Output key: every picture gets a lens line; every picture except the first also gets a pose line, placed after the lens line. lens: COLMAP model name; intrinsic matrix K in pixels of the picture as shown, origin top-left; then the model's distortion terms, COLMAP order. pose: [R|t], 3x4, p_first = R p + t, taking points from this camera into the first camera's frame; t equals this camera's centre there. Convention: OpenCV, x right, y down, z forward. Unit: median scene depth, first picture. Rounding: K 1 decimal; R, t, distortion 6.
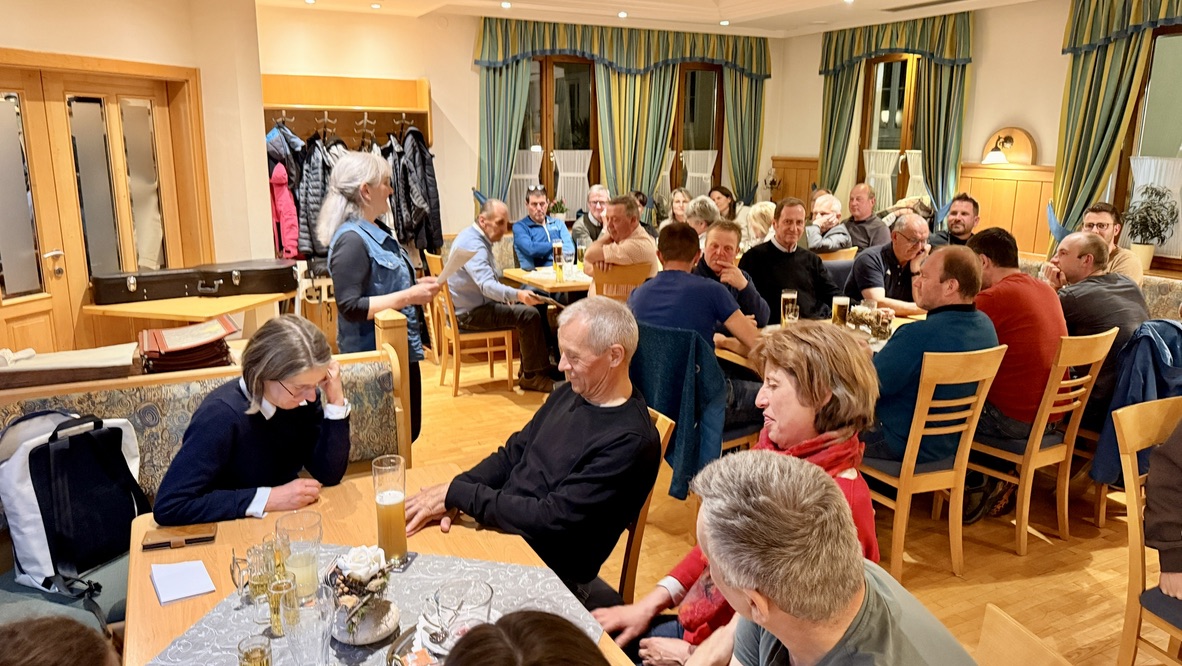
lens RADIAL K [[826.2, 0, 588.9], [0, 826.2, 323.5], [0, 0, 1]] dist [0.132492, -0.244481]
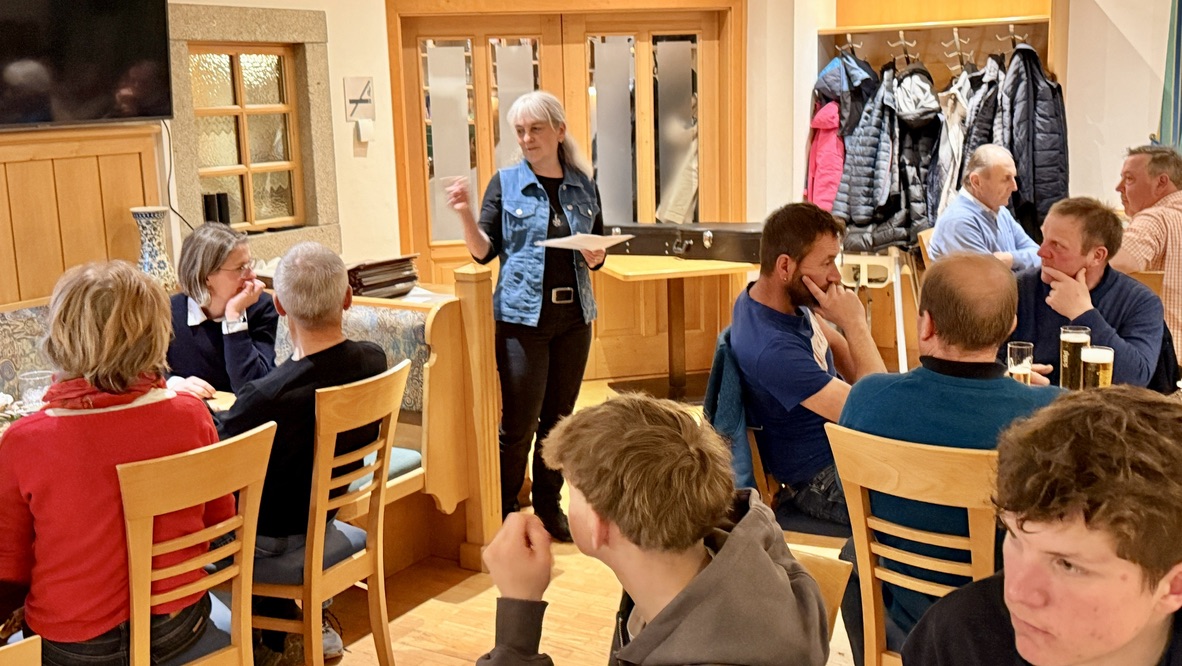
lens RADIAL K [[1260.7, 0, 580.4], [0, 1260.7, 311.6], [0, 0, 1]] dist [0.180848, -0.416454]
pose [[0.505828, 0.131385, -0.852570, 0.531919], [-0.153262, 0.986297, 0.061063, -0.034883], [0.848911, 0.099779, 0.519033, 0.199849]]
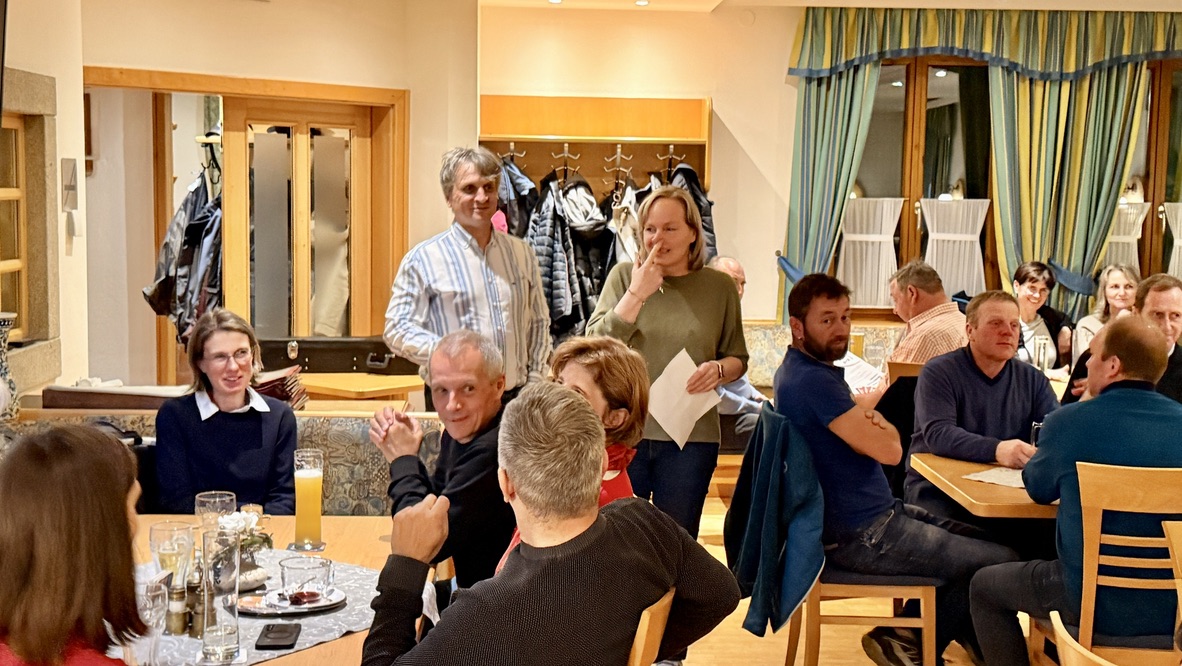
lens RADIAL K [[1584.9, 0, 603.4], [0, 1584.9, 335.6], [0, 0, 1]] dist [0.100371, -0.011615]
pose [[0.908702, 0.049039, -0.414556, 0.302648], [-0.101069, 0.989375, -0.104506, 0.057353], [0.405027, 0.136864, 0.904003, -0.226903]]
